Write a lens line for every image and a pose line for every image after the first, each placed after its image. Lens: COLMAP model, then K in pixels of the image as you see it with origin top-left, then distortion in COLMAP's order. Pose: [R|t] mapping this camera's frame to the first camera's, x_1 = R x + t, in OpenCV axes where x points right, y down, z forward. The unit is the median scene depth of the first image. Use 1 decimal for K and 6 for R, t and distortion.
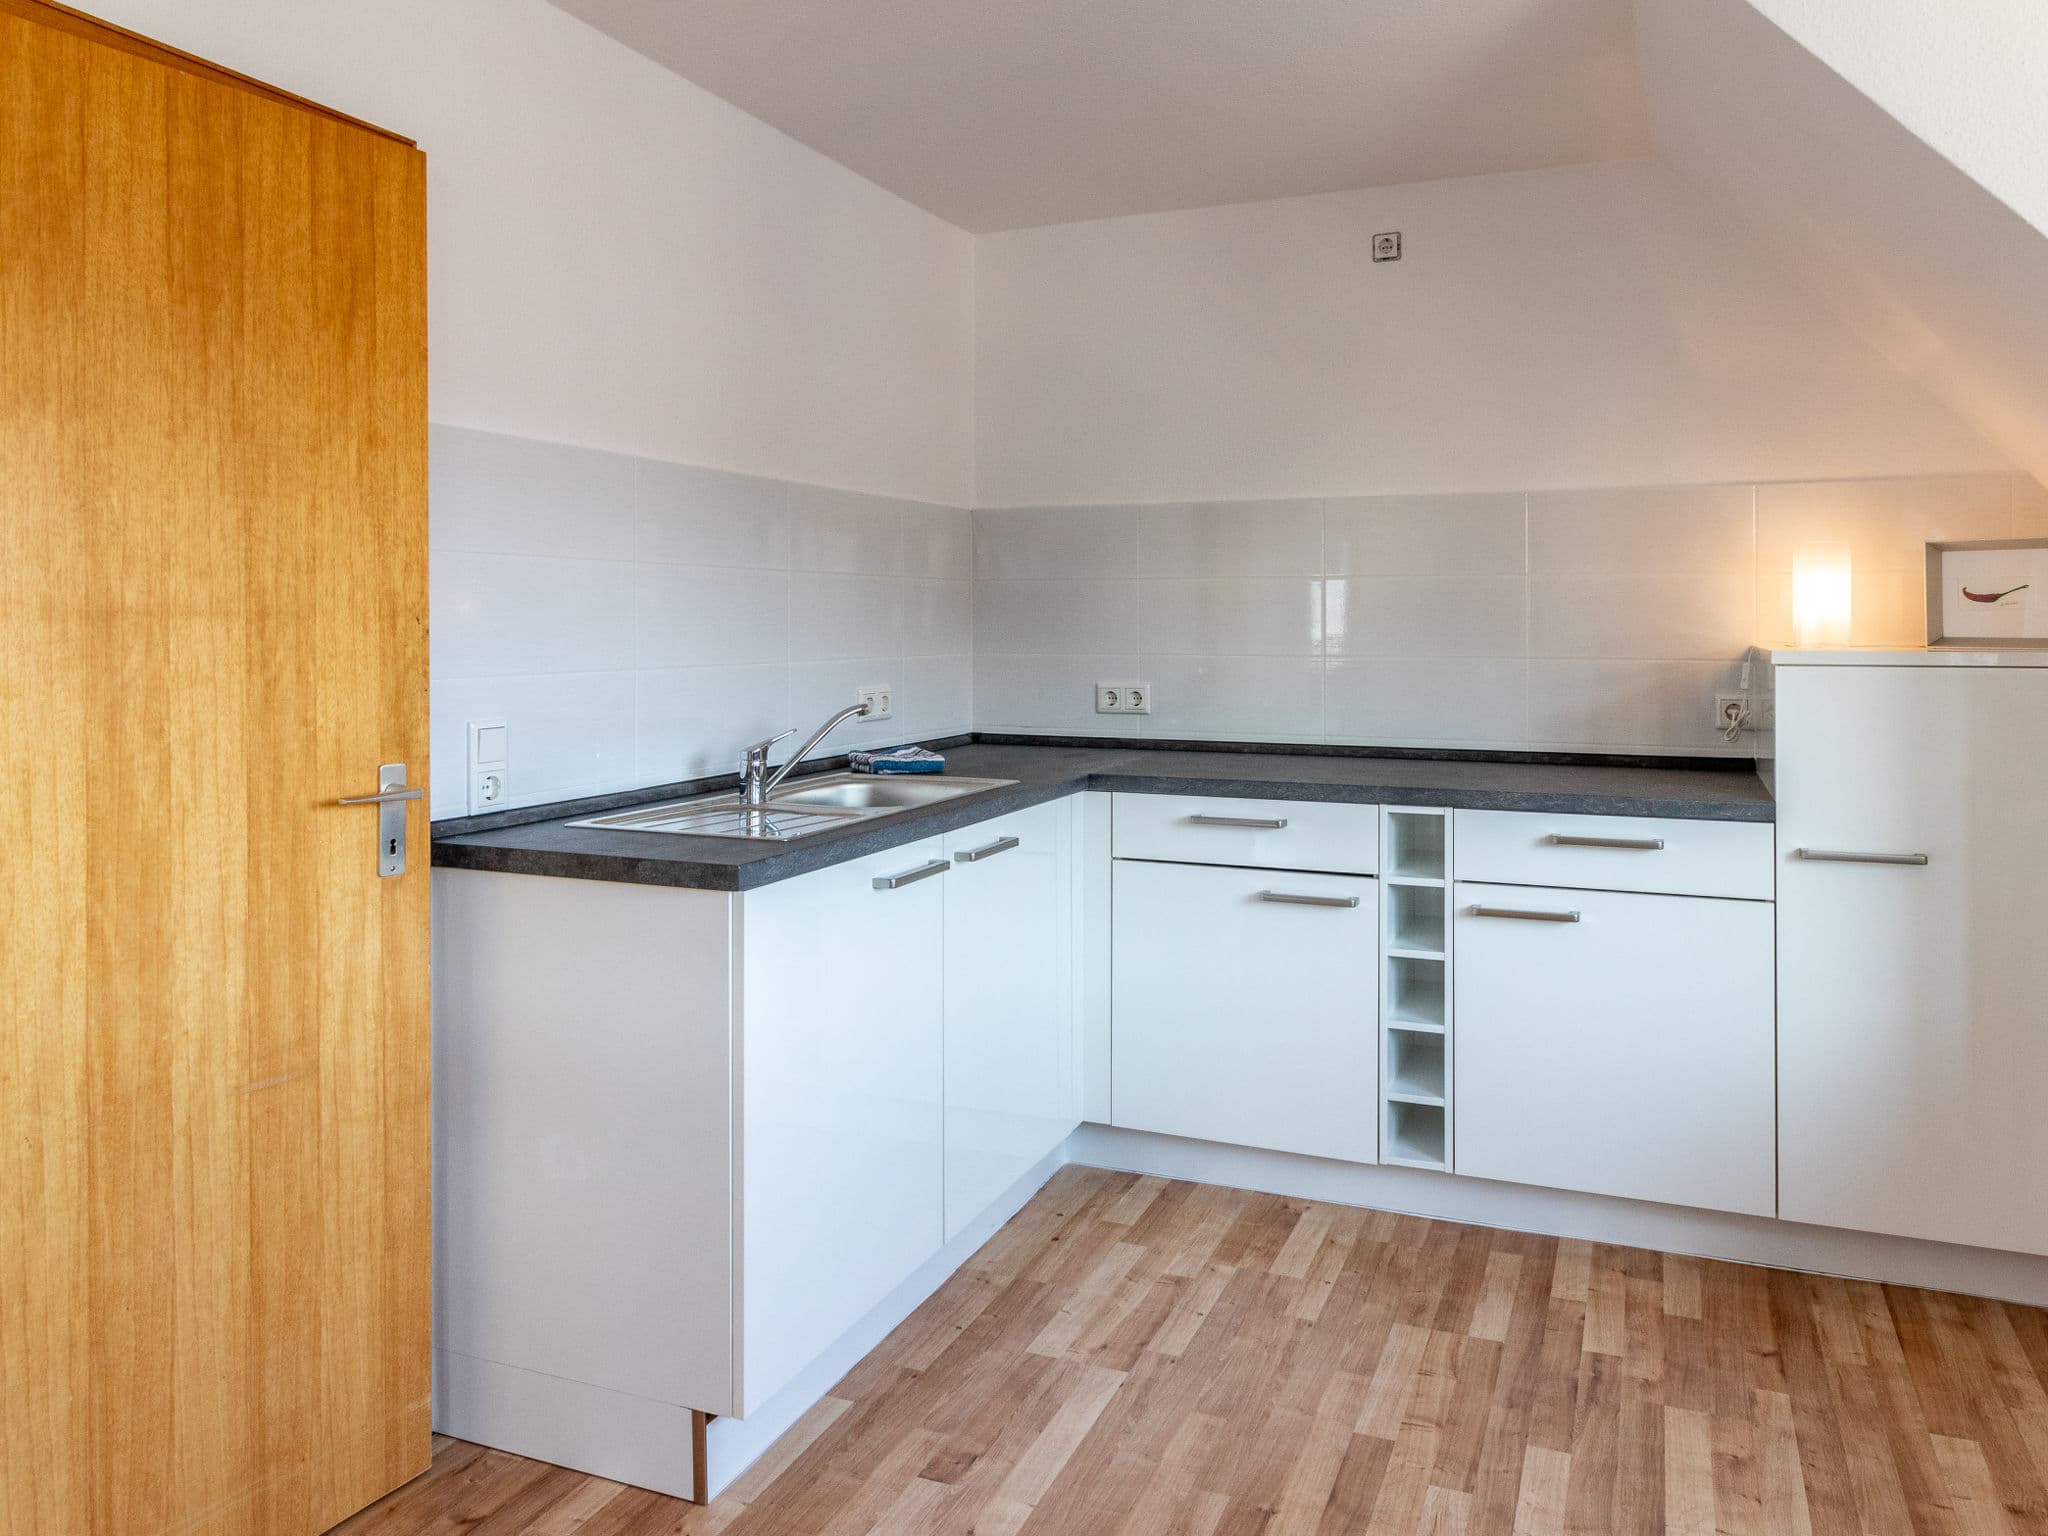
lens RADIAL K [[1410.5, 0, 1101.0], [0, 1410.5, 623.8], [0, 0, 1]] dist [-0.000282, -0.004269]
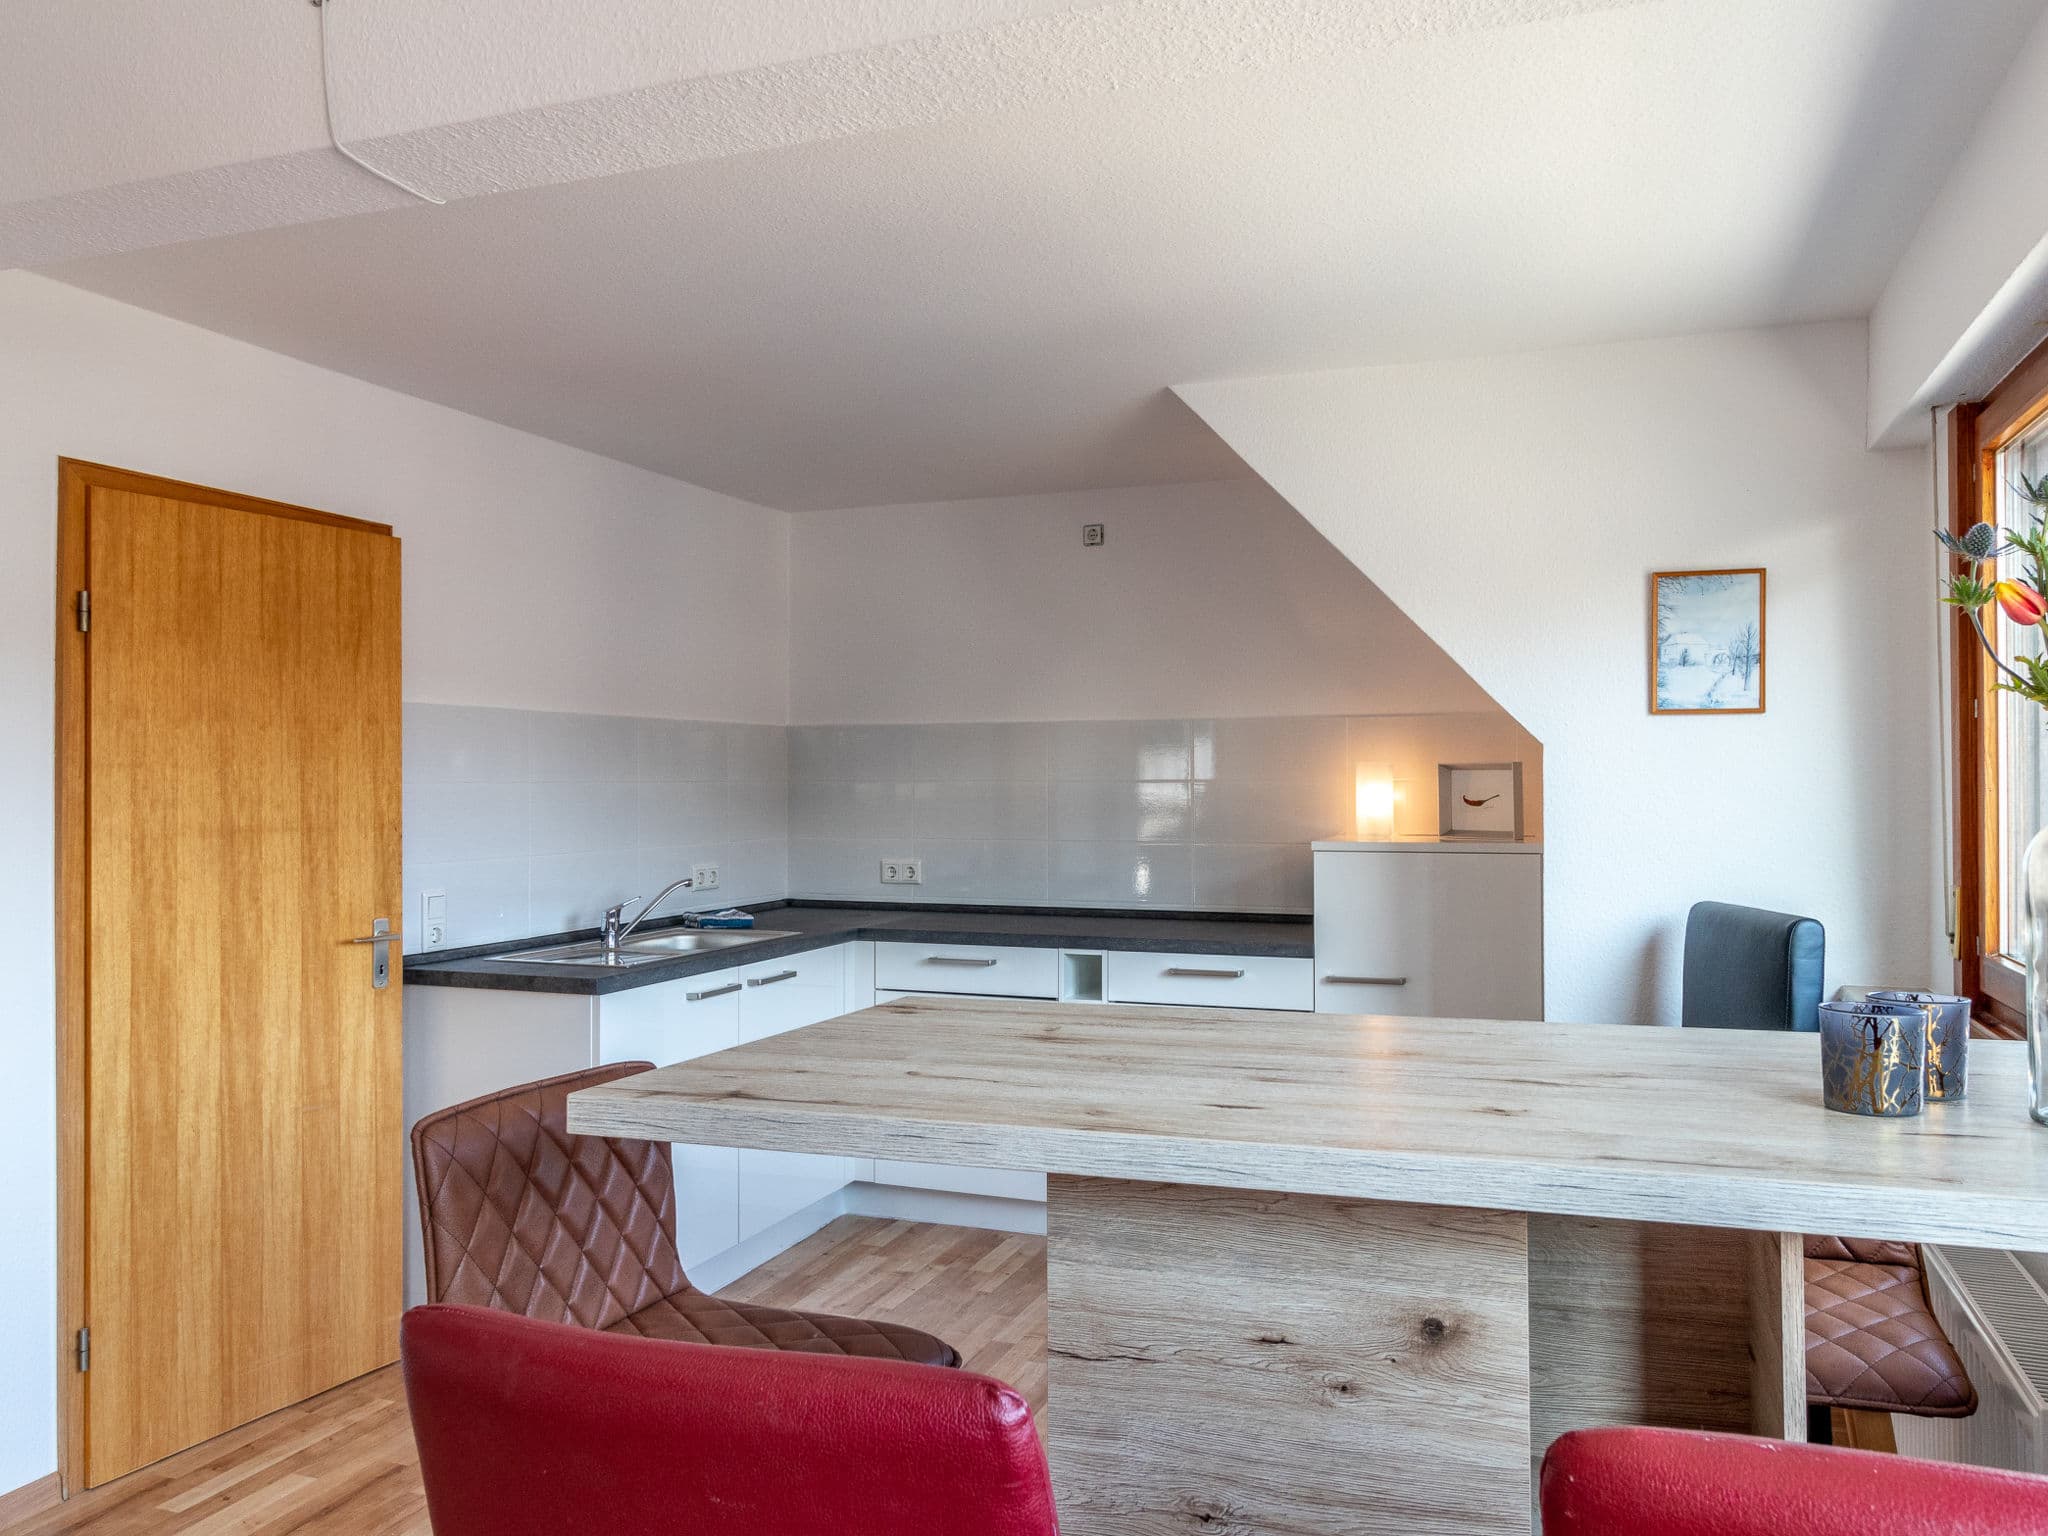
lens RADIAL K [[1505.8, 0, 1069.7], [0, 1505.8, 775.8], [0, 0, 1]] dist [0.000700, -0.001707]
pose [[0.999143, 0.000268, 0.041391, 0.216954], [-0.000065, 0.999988, -0.004917, -0.056347], [-0.041391, 0.004910, 0.999131, -0.762924]]
